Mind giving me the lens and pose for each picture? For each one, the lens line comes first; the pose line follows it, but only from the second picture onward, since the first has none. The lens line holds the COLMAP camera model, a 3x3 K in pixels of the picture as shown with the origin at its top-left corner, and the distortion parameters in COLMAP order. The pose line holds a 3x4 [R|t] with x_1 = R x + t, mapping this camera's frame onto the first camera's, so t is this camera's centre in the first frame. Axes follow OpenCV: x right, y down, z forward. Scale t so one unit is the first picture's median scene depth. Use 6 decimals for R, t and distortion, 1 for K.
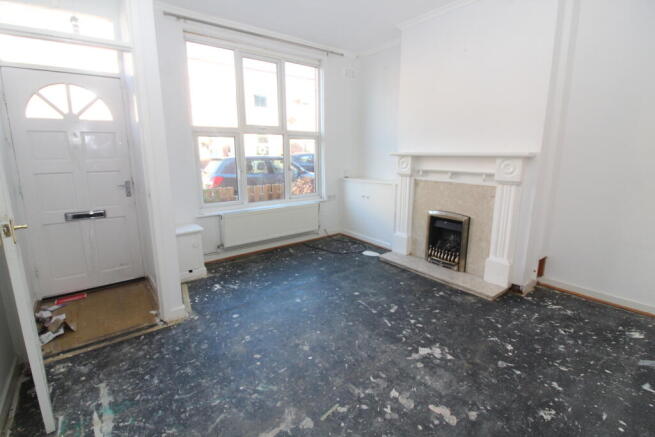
lens RADIAL K [[307.7, 0, 323.1], [0, 307.7, 215.8], [0, 0, 1]] dist [-0.009923, -0.002491]
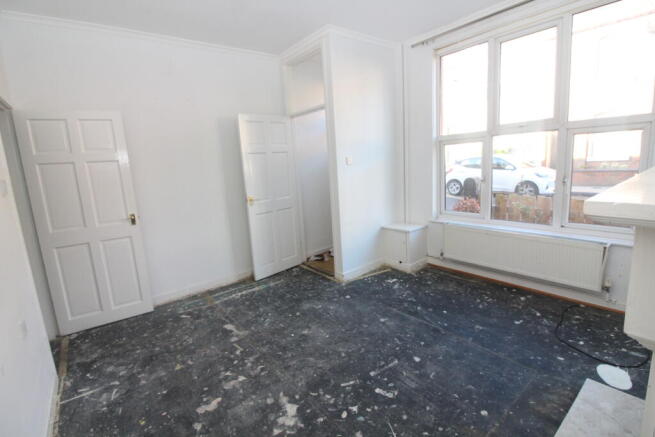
lens RADIAL K [[307.7, 0, 323.2], [0, 307.7, 214.3], [0, 0, 1]] dist [-0.009923, -0.002491]
pose [[-0.009437, 0.177447, -0.984085, 0.976876], [-0.141416, 0.974001, 0.176985, -0.231937], [0.989905, 0.140835, 0.015902, 0.905558]]
